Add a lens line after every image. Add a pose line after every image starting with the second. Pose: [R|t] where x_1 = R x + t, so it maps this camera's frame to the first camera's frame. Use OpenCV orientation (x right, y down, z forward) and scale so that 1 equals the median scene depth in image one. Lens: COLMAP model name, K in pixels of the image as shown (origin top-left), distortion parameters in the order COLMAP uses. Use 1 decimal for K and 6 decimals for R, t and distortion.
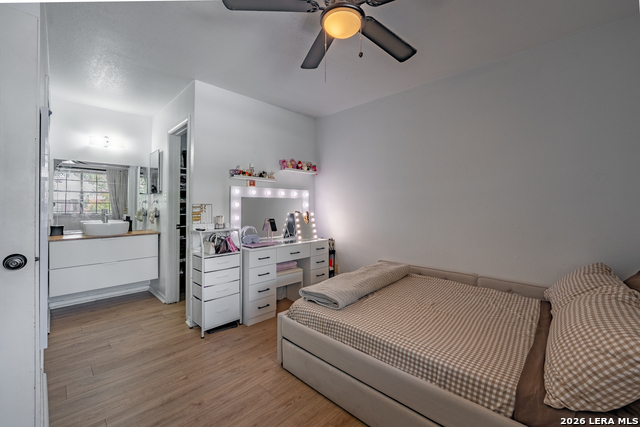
lens RADIAL K [[263.3, 0, 320.0], [0, 263.3, 201.5], [0, 0, 1]] dist [0.000416, 0.000058]
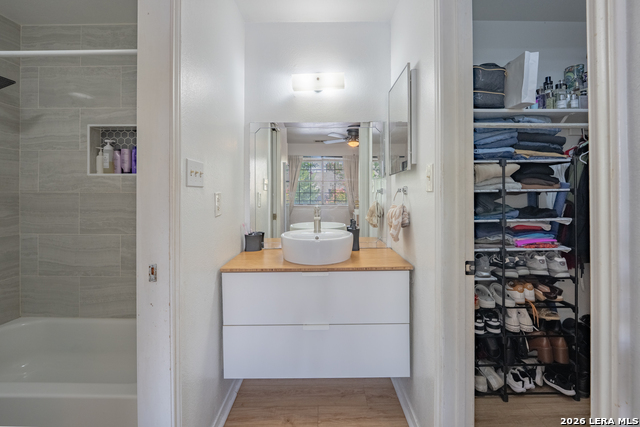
lens RADIAL K [[265.9, 0, 318.7], [0, 265.9, 189.1], [0, 0, 1]] dist [-0.013505, 0.000039]
pose [[0.688945, -0.010172, -0.724742, -0.401345], [0.008034, 0.999947, -0.006397, -0.001943], [0.724769, -0.001415, 0.688990, 0.597481]]
